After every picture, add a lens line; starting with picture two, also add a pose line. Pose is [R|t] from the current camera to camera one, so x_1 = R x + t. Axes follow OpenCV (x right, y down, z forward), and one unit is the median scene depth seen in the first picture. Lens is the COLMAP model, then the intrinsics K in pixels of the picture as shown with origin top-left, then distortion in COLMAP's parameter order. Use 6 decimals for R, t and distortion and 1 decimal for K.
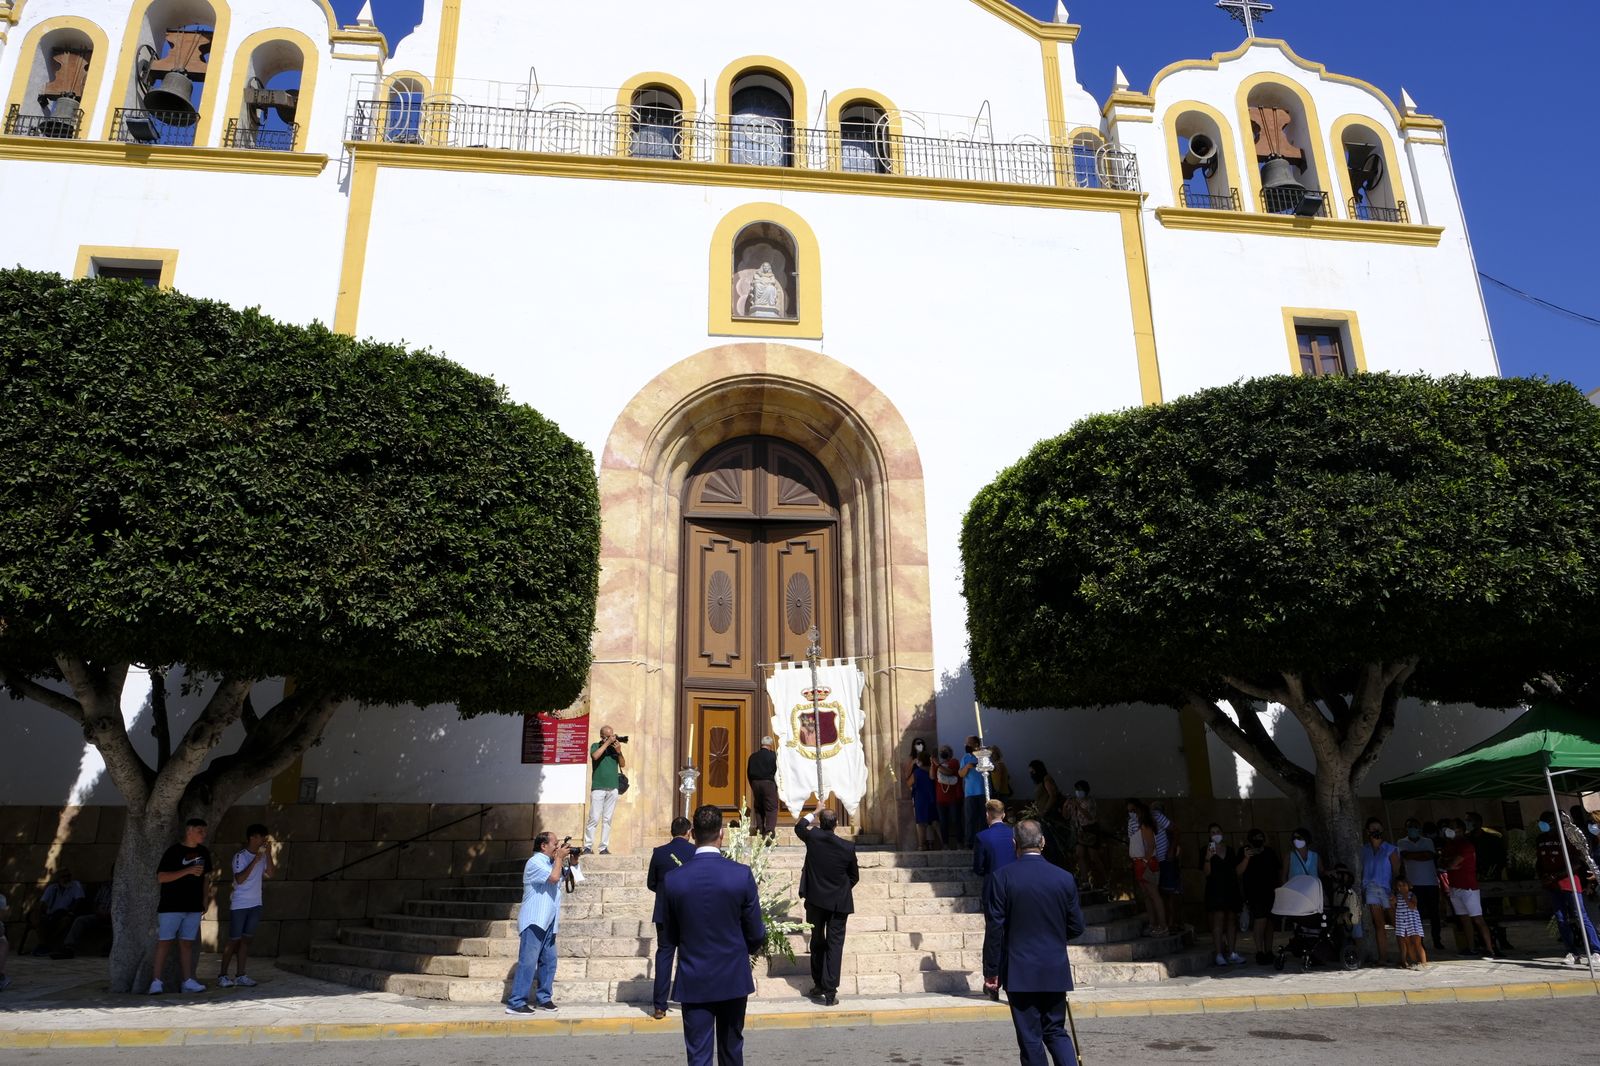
lens RADIAL K [[1081.7, 0, 799.7], [0, 1081.7, 531.3], [0, 0, 1]] dist [-0.029338, 0.013011]
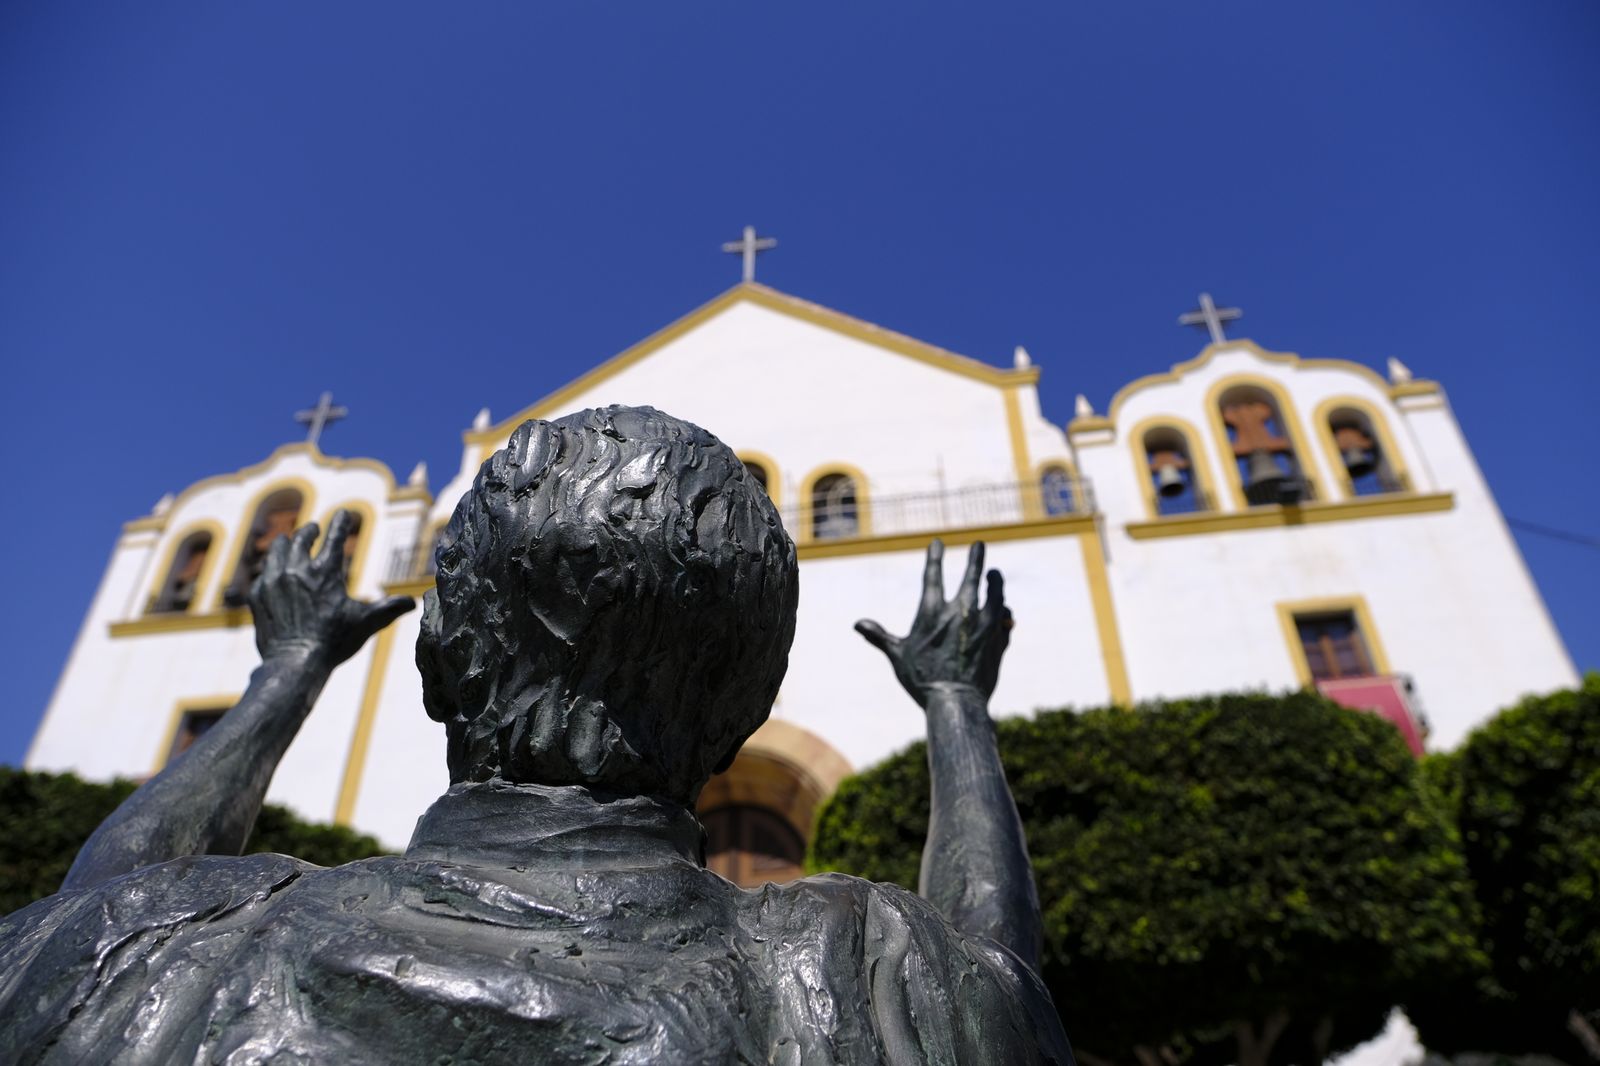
lens RADIAL K [[1081.7, 0, 803.8], [0, 1081.7, 537.7], [0, 0, 1]] dist [-0.029338, 0.013011]
pose [[0.962064, -0.156150, -0.223720, 0.275357], [0.082192, 0.947802, -0.308086, -0.007290], [0.260149, 0.278010, 0.924680, 0.008781]]
